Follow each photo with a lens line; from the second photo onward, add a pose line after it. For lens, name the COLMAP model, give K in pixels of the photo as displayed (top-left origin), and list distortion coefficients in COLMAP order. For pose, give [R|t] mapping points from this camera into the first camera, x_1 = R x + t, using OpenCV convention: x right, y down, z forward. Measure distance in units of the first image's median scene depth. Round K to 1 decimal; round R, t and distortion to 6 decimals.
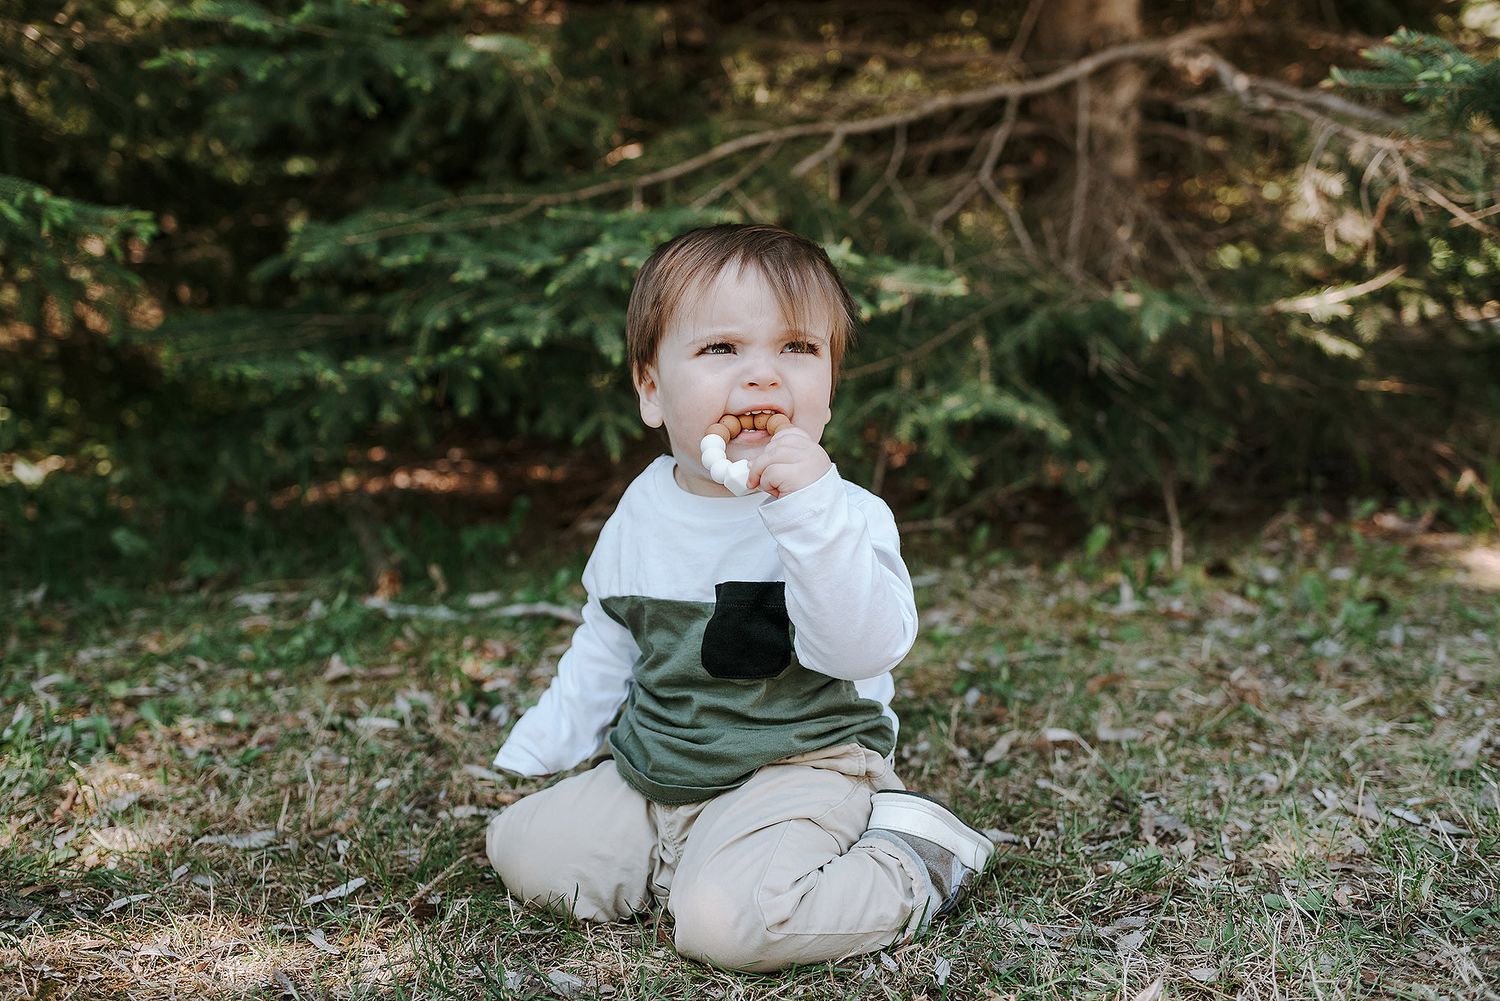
lens RADIAL K [[1466.1, 0, 750.0], [0, 1466.1, 500.5], [0, 0, 1]] dist [-0.011960, -0.002526]
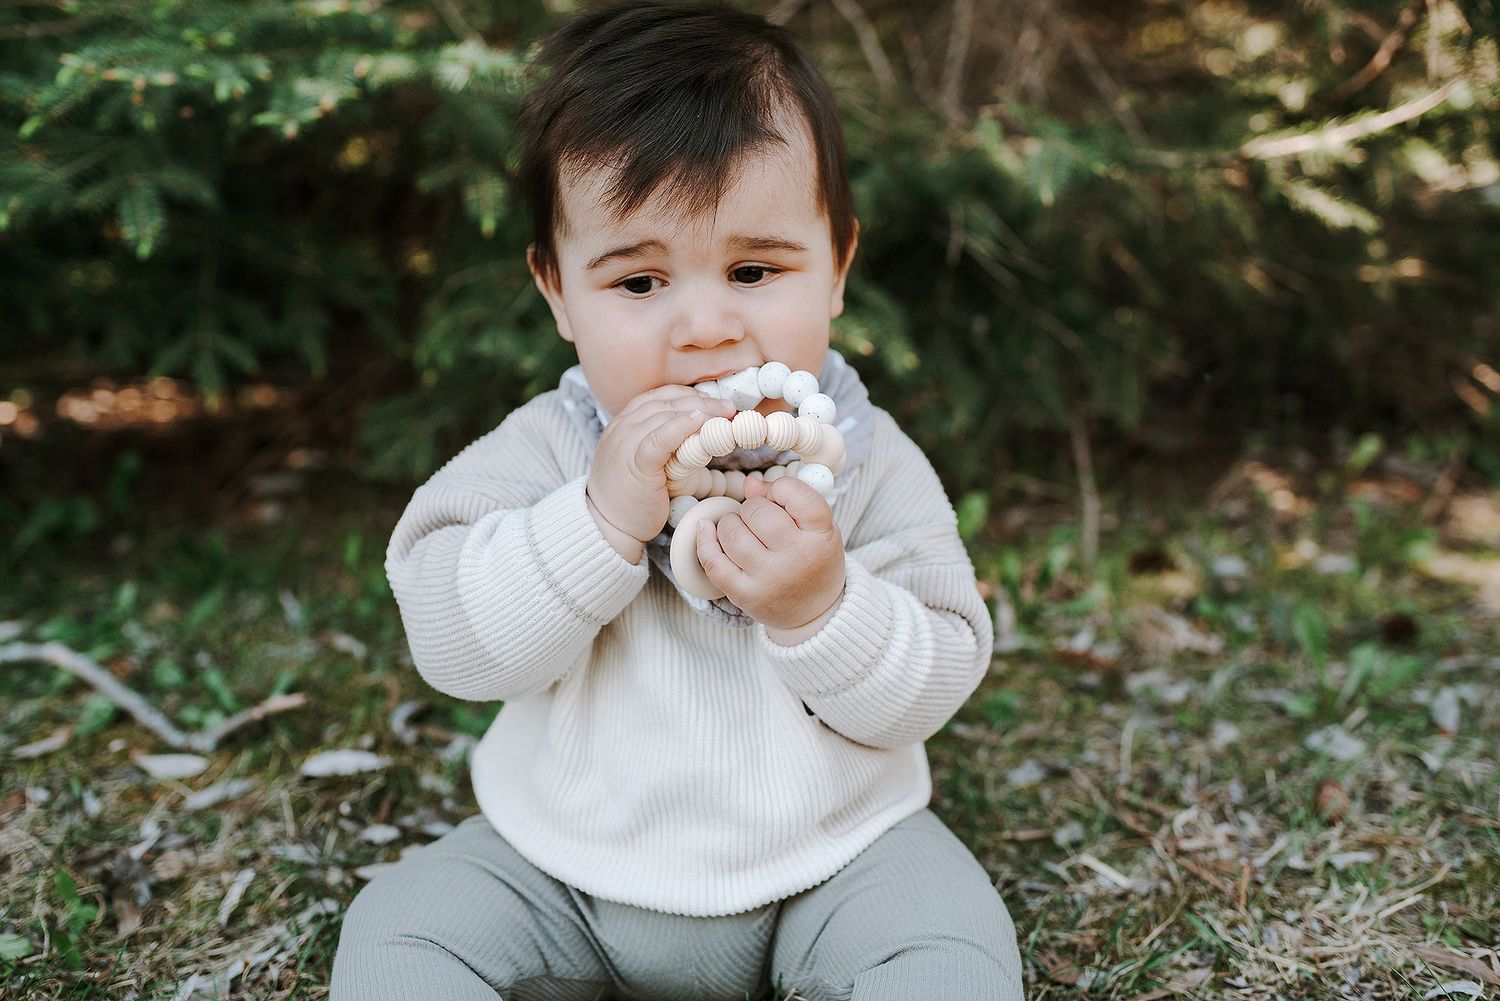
lens RADIAL K [[1431.3, 0, 750.0], [0, 1431.3, 500.5], [0, 0, 1]] dist [-0.016117, -0.014419]
pose [[0.999318, -0.015932, 0.033316, 0.120366], [0.012929, 0.995995, 0.088470, -0.038507], [-0.034592, -0.087979, 0.995522, 0.374447]]
